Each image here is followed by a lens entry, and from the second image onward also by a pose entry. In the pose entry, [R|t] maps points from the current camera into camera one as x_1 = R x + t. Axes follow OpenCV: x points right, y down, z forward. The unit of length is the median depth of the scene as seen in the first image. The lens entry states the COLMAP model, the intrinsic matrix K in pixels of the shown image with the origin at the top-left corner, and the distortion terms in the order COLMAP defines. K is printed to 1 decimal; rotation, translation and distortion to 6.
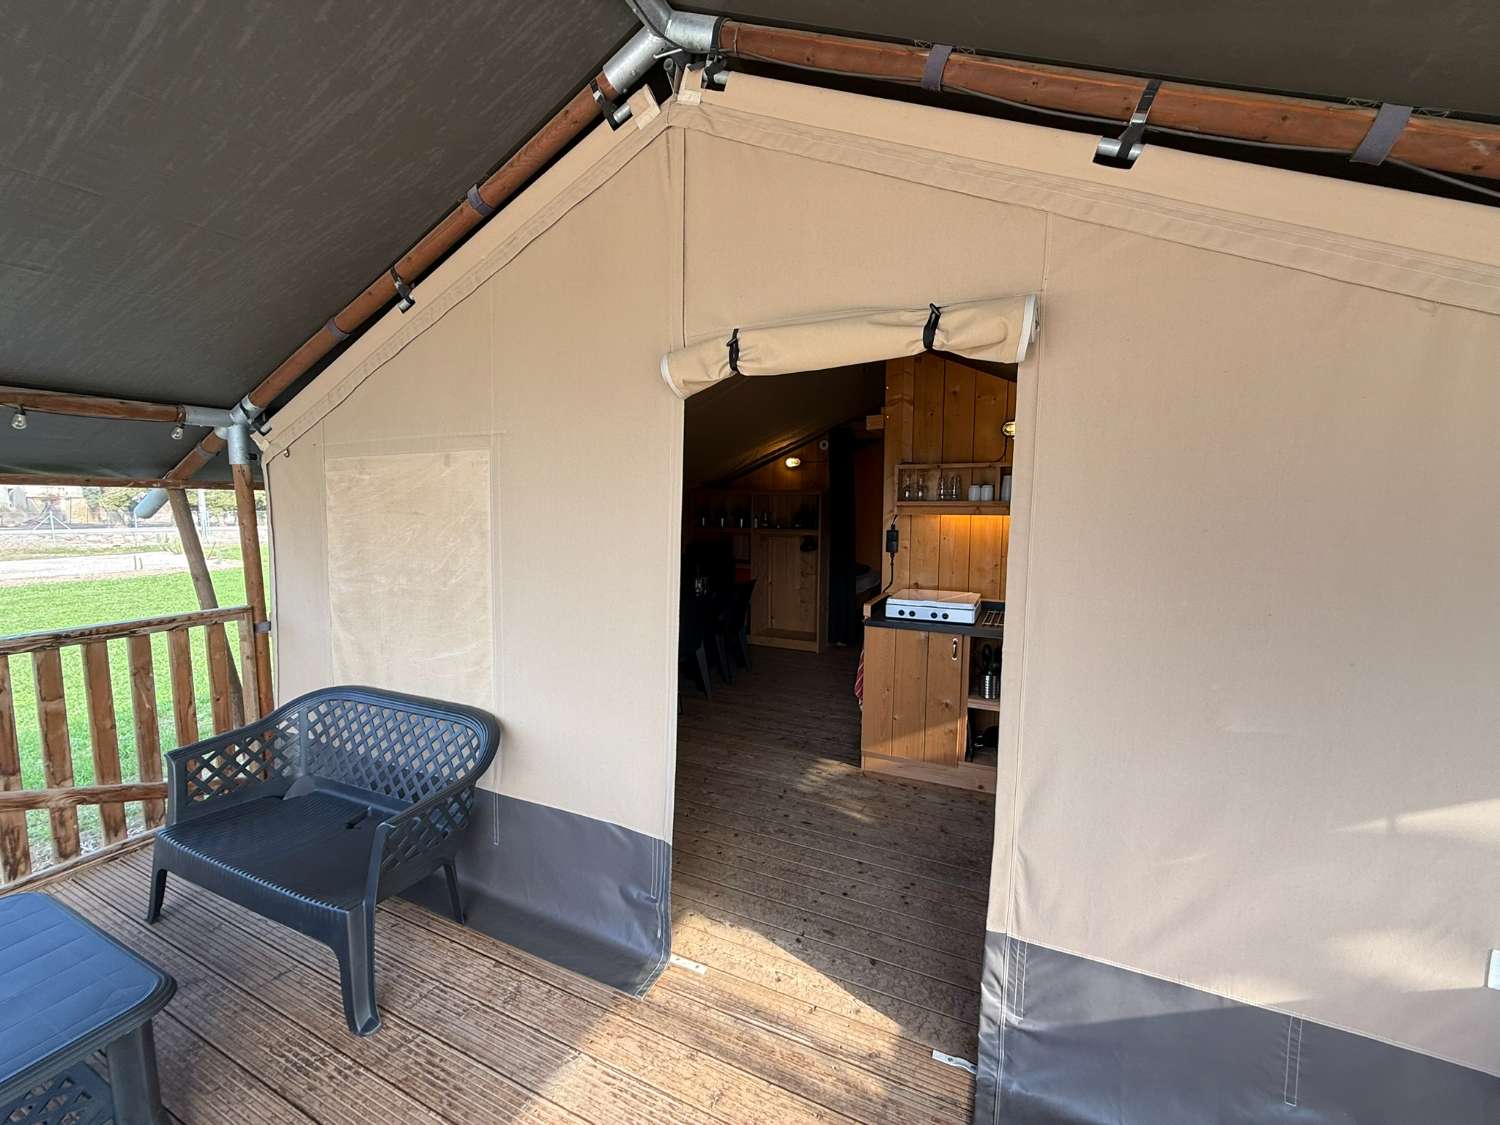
lens RADIAL K [[596.0, 0, 750.0], [0, 596.0, 562.5], [0, 0, 1]] dist [-0.001003, 0.000421]
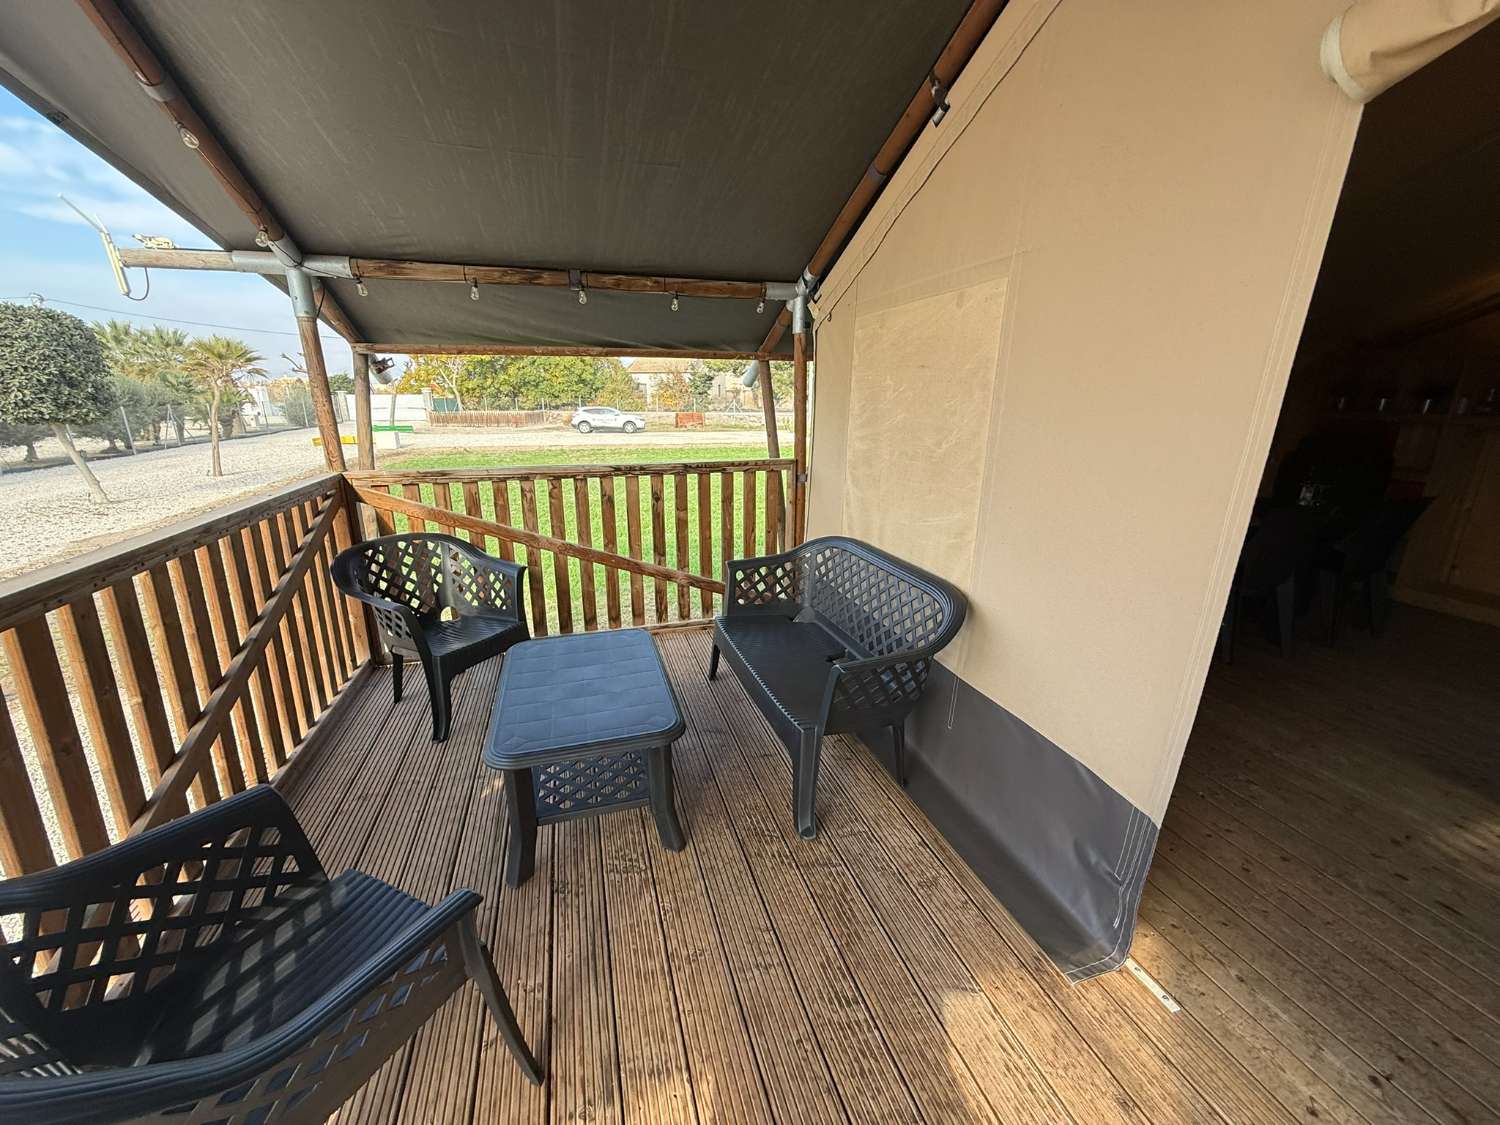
lens RADIAL K [[590.0, 0, 750.0], [0, 590.0, 562.5], [0, 0, 1]] dist [-0.005232, 0.000430]
pose [[0.659328, 0.199269, -0.724968, -0.008914], [-0.072195, 0.976562, 0.202766, 0.051969], [0.748381, -0.081350, 0.658261, 0.174739]]
